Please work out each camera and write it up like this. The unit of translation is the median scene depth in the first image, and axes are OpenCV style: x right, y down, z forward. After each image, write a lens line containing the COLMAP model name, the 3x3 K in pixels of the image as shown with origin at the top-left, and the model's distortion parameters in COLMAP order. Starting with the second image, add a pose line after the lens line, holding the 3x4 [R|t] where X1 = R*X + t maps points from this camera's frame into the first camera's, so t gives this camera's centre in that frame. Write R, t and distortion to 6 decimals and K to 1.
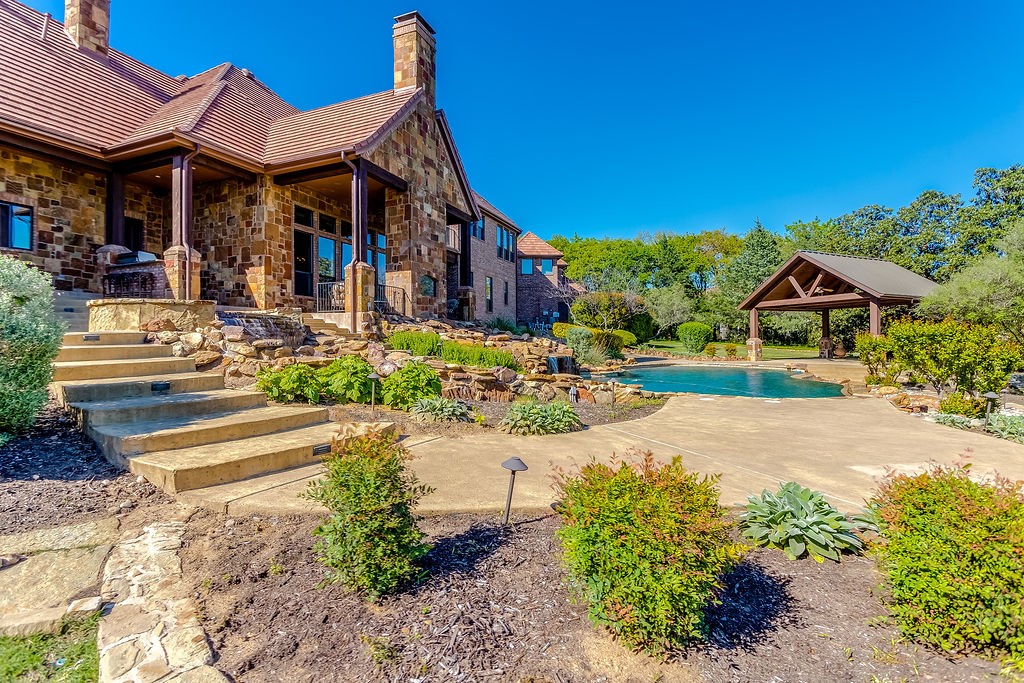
lens RADIAL K [[478.6, 0, 509.5], [0, 478.6, 339.2], [0, 0, 1]] dist [-0.000519, -0.000460]
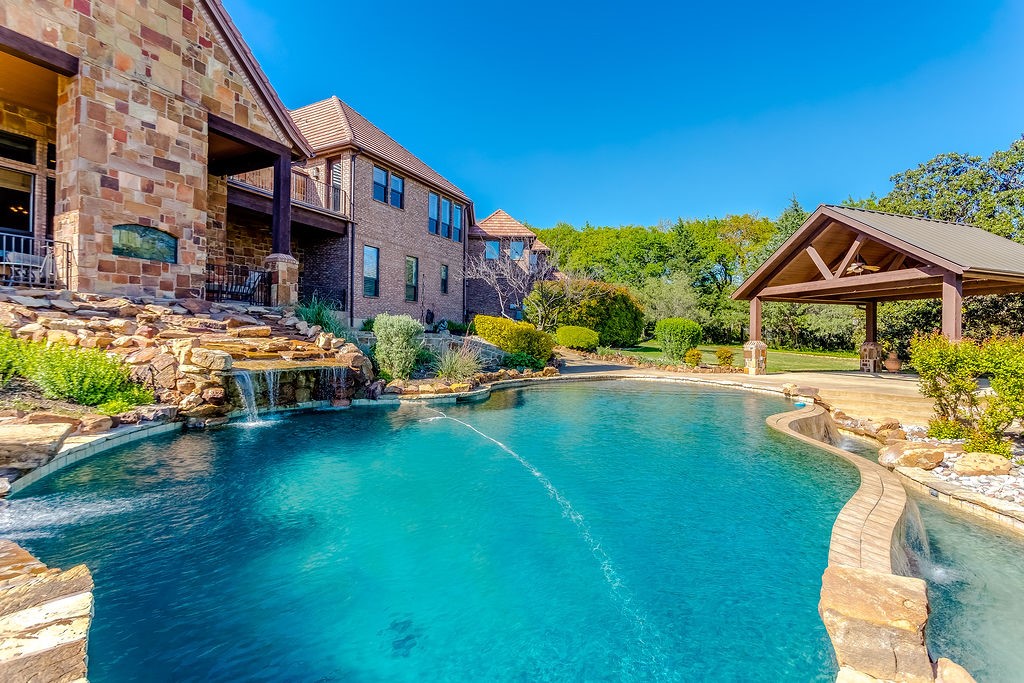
lens RADIAL K [[467.3, 0, 507.8], [0, 467.3, 340.4], [0, 0, 1]] dist [0.003257, -0.000441]
pose [[0.994970, 0.019139, -0.098330, 0.215377], [-0.018664, 0.999809, 0.005748, -0.000600], [0.098421, -0.003884, 0.995137, 0.288479]]
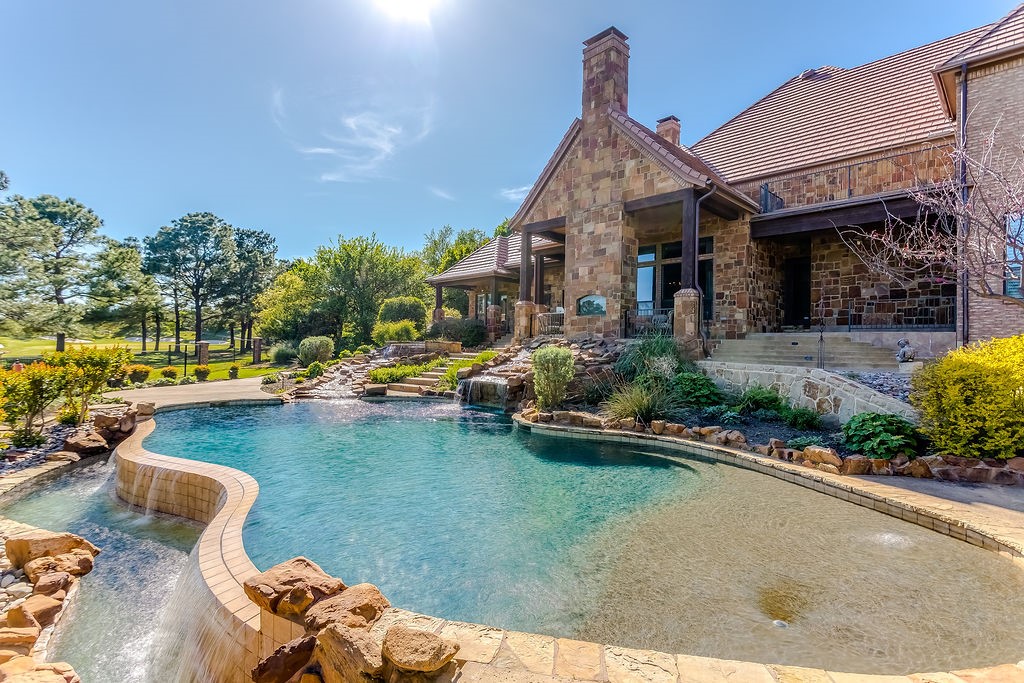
lens RADIAL K [[478.6, 0, 509.5], [0, 478.6, 339.2], [0, 0, 1]] dist [-0.000519, -0.000460]
pose [[-0.387081, -0.011906, -0.921969, 0.500705], [-0.009274, 0.999916, -0.009019, -0.019860], [0.921999, 0.005059, -0.387159, 0.770054]]
